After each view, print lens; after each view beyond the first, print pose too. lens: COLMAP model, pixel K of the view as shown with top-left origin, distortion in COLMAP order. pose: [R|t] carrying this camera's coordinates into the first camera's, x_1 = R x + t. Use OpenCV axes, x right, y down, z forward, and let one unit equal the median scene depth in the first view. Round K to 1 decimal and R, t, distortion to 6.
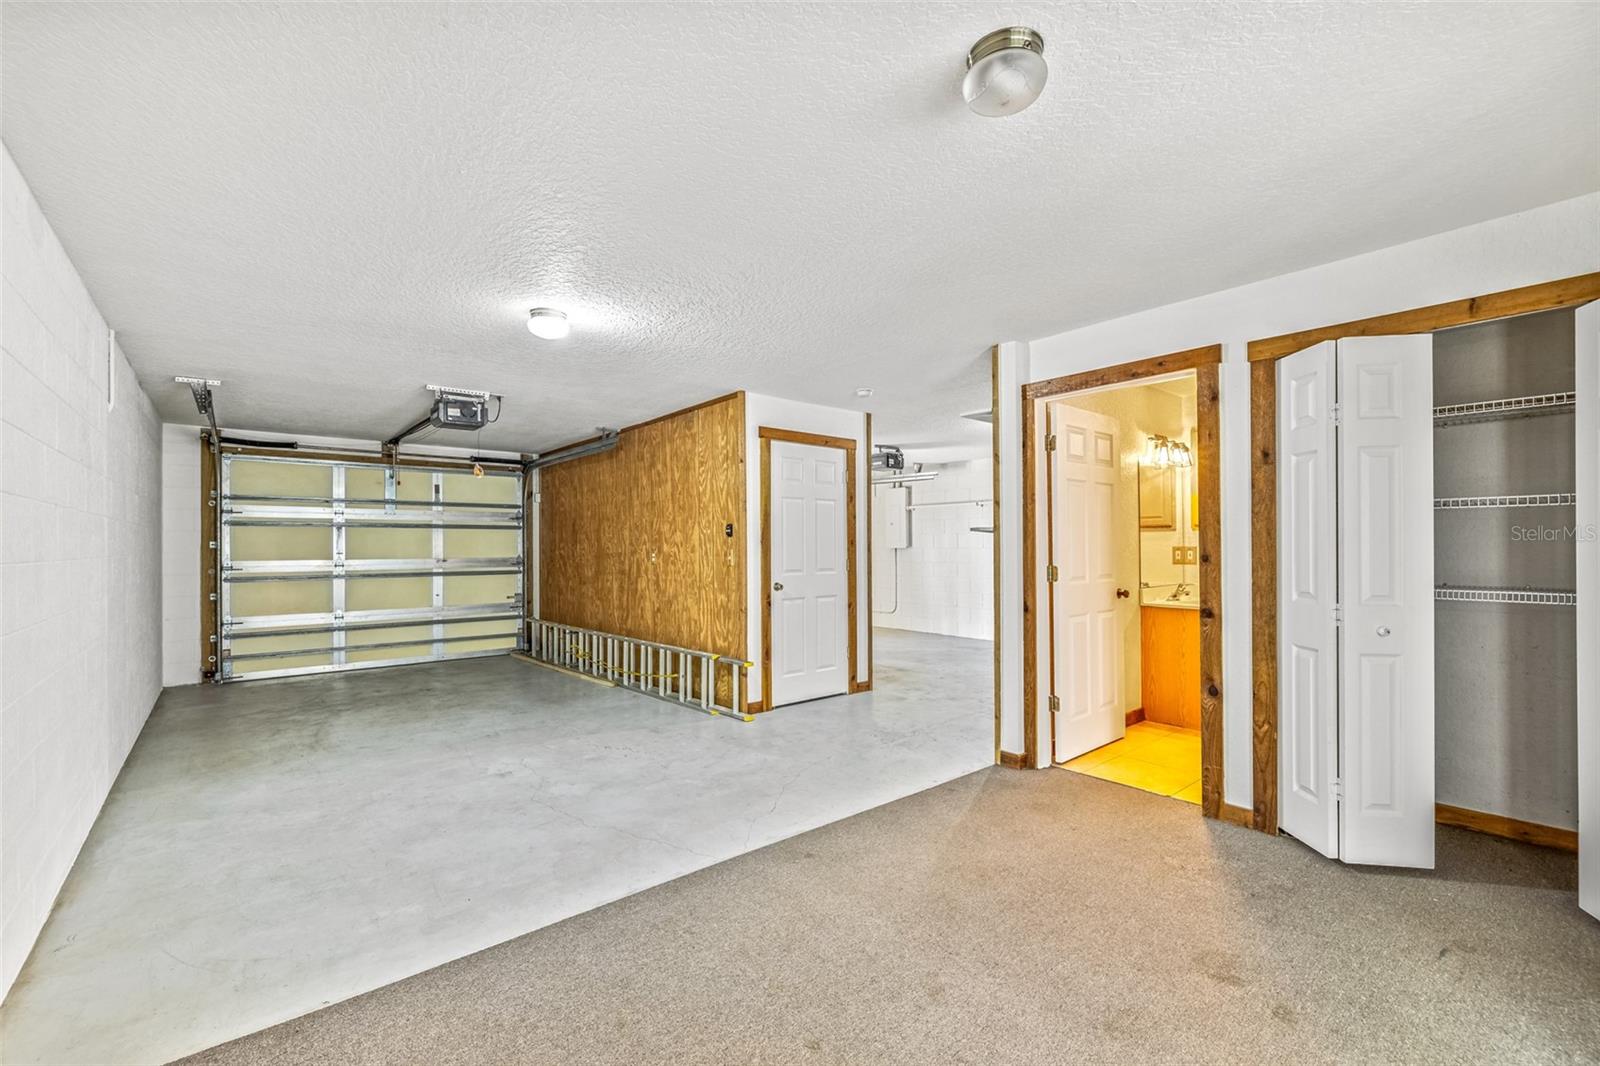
lens RADIAL K [[680.9, 0, 799.8], [0, 680.9, 547.2], [0, 0, 1]] dist [-0.003254, -0.001489]
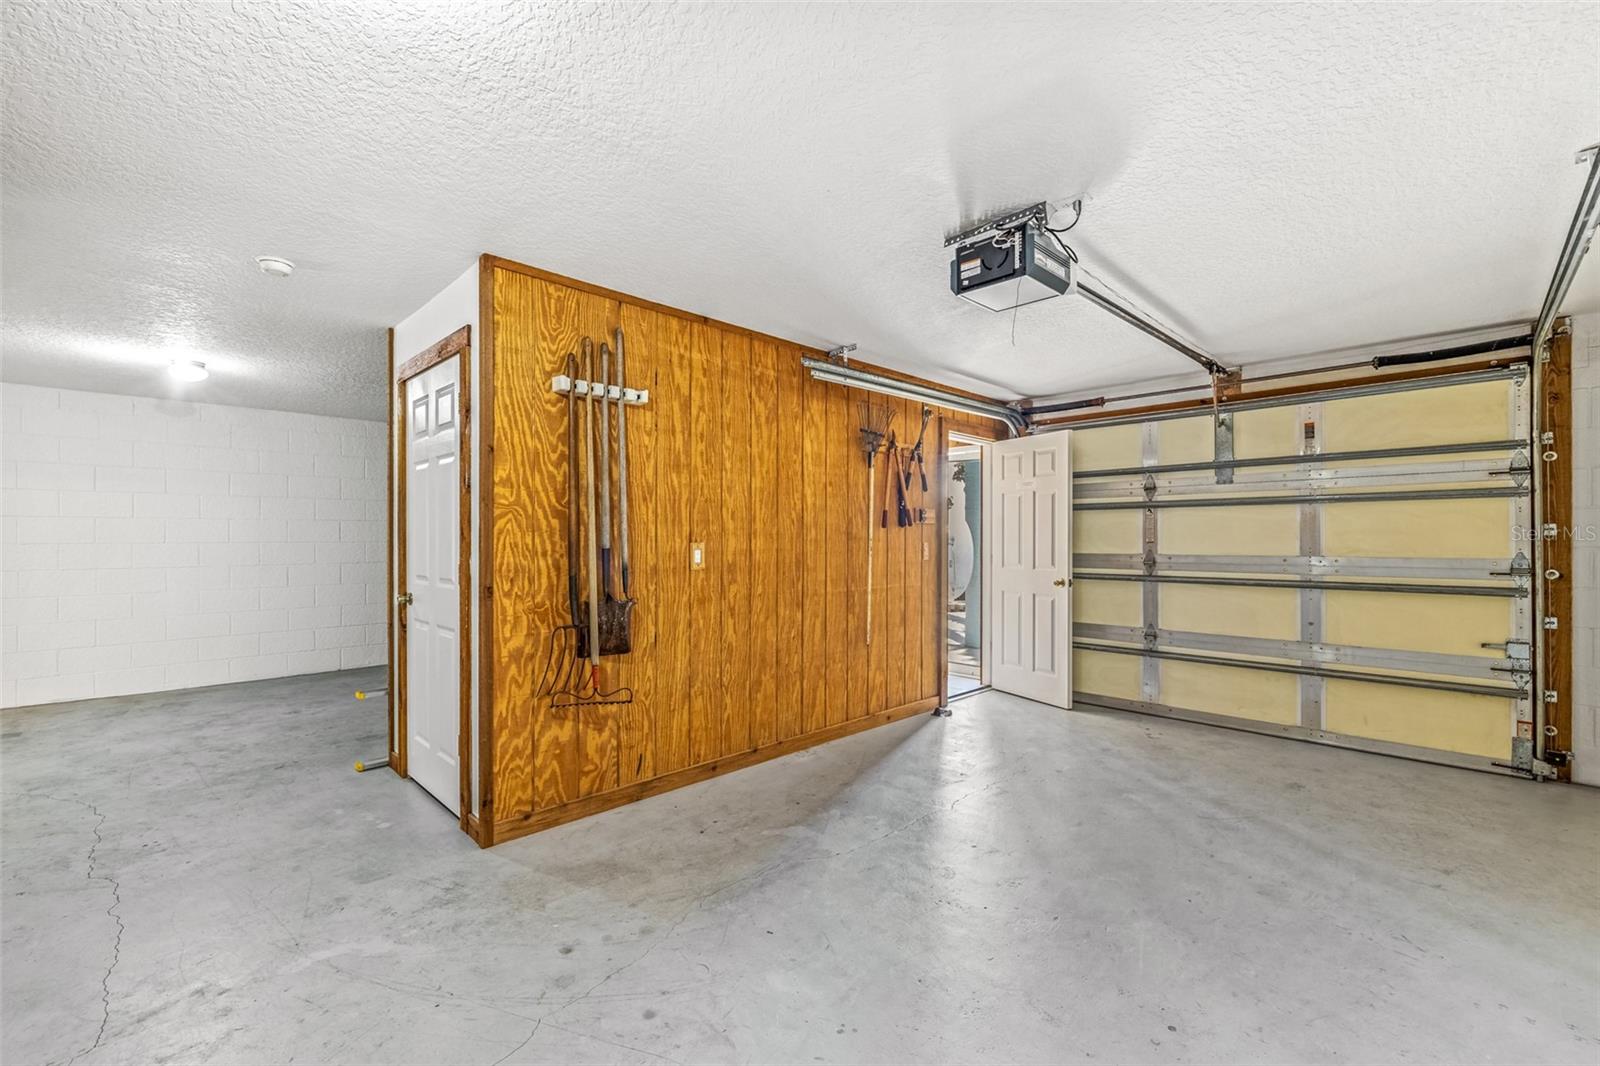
lens RADIAL K [[680.9, 0, 801.5], [0, 680.9, 525.2], [0, 0, 1]] dist [-0.003254, -0.001489]
pose [[0.053840, 0.002688, -0.998546, 0.779440], [0.013689, 0.999900, 0.003429, -0.018081], [0.998456, -0.013854, 0.053798, 1.585689]]
